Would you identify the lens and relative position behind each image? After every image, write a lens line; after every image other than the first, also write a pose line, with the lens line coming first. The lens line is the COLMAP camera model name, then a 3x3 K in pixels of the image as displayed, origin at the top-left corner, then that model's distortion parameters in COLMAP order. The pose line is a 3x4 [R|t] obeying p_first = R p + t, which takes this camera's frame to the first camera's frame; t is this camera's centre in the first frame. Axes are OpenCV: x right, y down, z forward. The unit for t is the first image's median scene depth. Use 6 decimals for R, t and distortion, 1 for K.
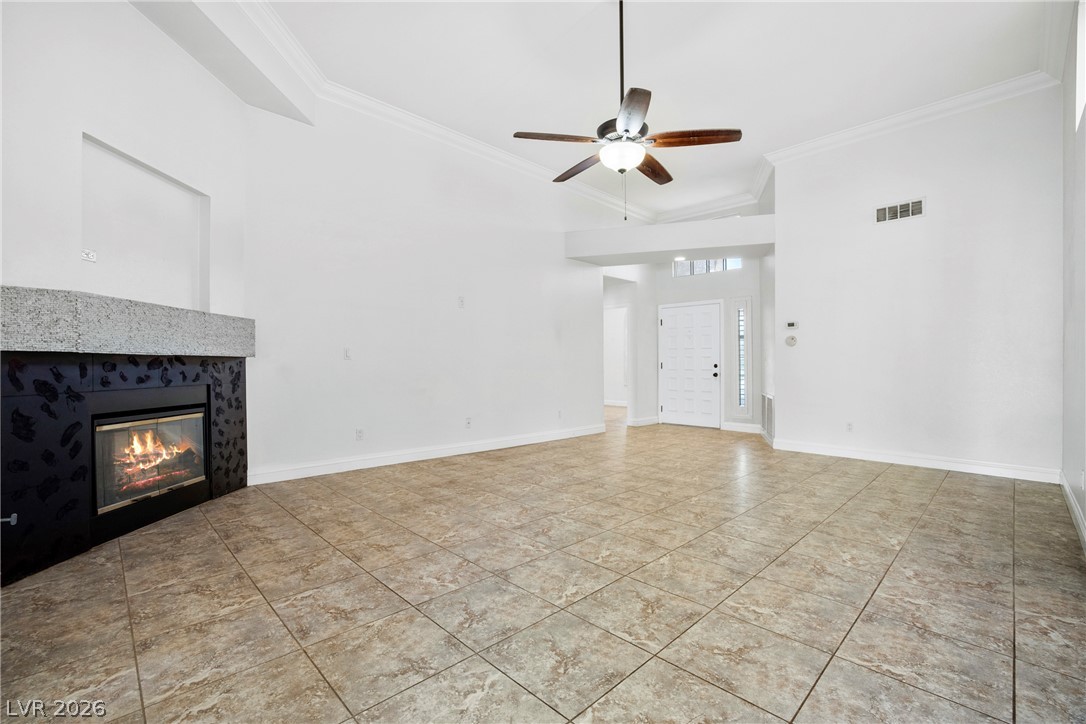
lens RADIAL K [[468.7, 0, 536.5], [0, 468.7, 367.1], [0, 0, 1]] dist [-0.037962, 0.008878]
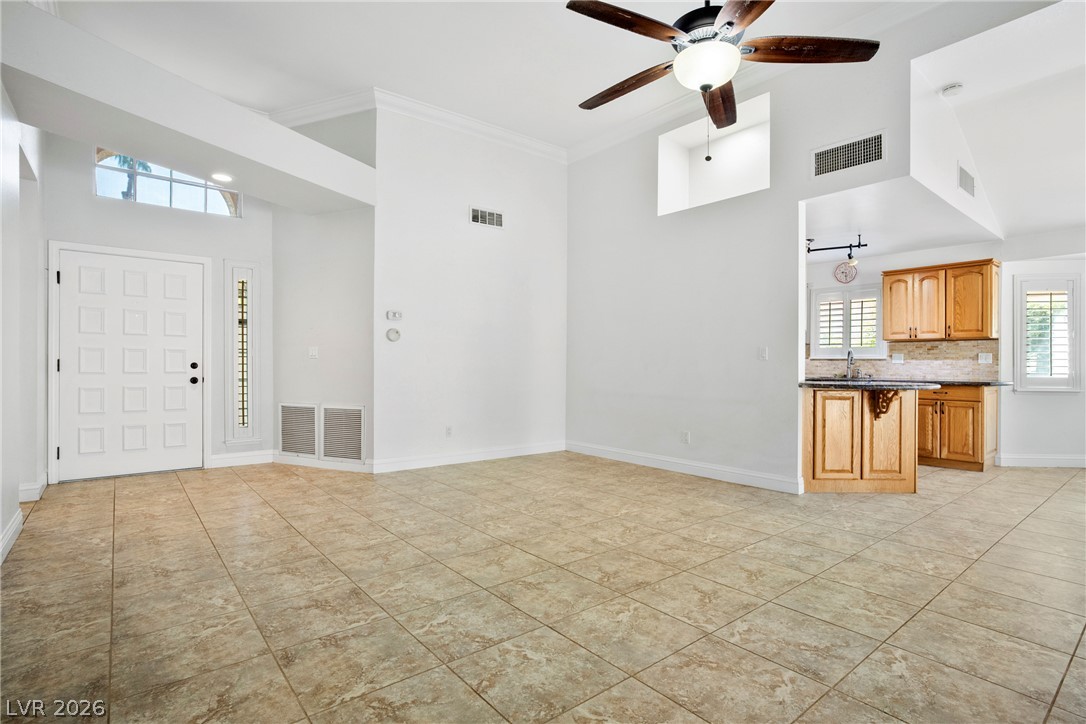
lens RADIAL K [[530.1, 0, 545.7], [0, 530.1, 368.2], [0, 0, 1]] dist [-0.026040, 0.008113]
pose [[0.090826, -0.006263, 0.995847, -0.575688], [0.000831, 0.999980, 0.006213, -0.006621], [-0.995866, 0.000263, 0.090829, 1.094255]]
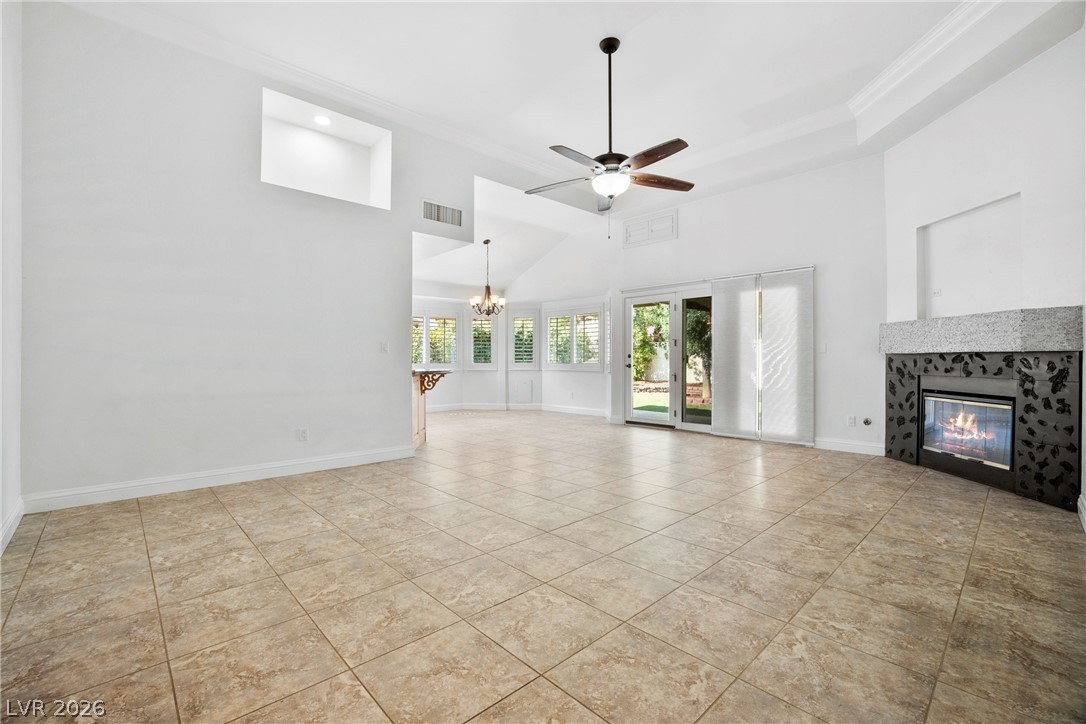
lens RADIAL K [[468.7, 0, 527.4], [0, 468.7, 365.0], [0, 0, 1]] dist [-0.037962, 0.008878]
pose [[-0.999280, -0.002129, 0.037882, 0.333385], [-0.001371, 0.999799, 0.020010, -0.012854], [-0.037917, 0.019944, -0.999082, 2.073459]]
